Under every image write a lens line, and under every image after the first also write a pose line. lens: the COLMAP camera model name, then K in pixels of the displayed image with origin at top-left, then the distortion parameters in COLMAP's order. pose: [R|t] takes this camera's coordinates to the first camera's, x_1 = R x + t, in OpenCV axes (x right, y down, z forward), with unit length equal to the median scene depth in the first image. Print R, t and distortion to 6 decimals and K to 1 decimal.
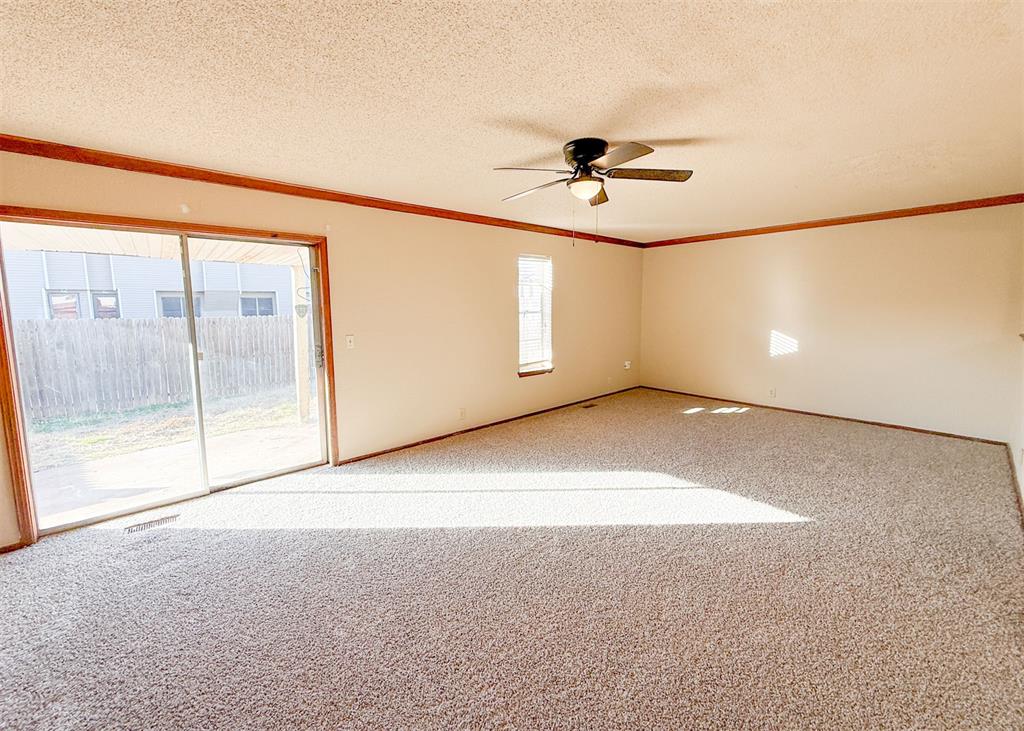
lens RADIAL K [[411.7, 0, 508.7], [0, 411.7, 344.5], [0, 0, 1]] dist [-0.000232, -0.000025]
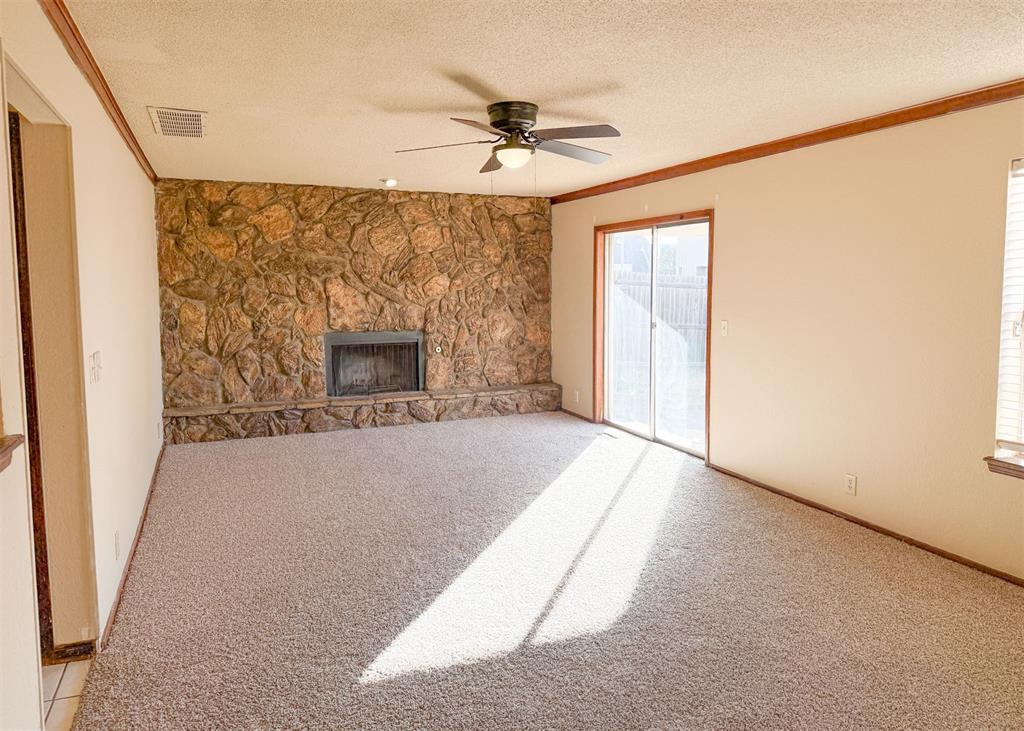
lens RADIAL K [[718.3, 0, 515.7], [0, 718.3, 347.3], [0, 0, 1]] dist [0.117297, -0.159480]
pose [[-0.328724, 0.093155, -0.939821, 1.347495], [-0.089562, 0.987564, 0.129213, -0.141502], [0.940170, 0.126648, -0.316293, 1.253223]]
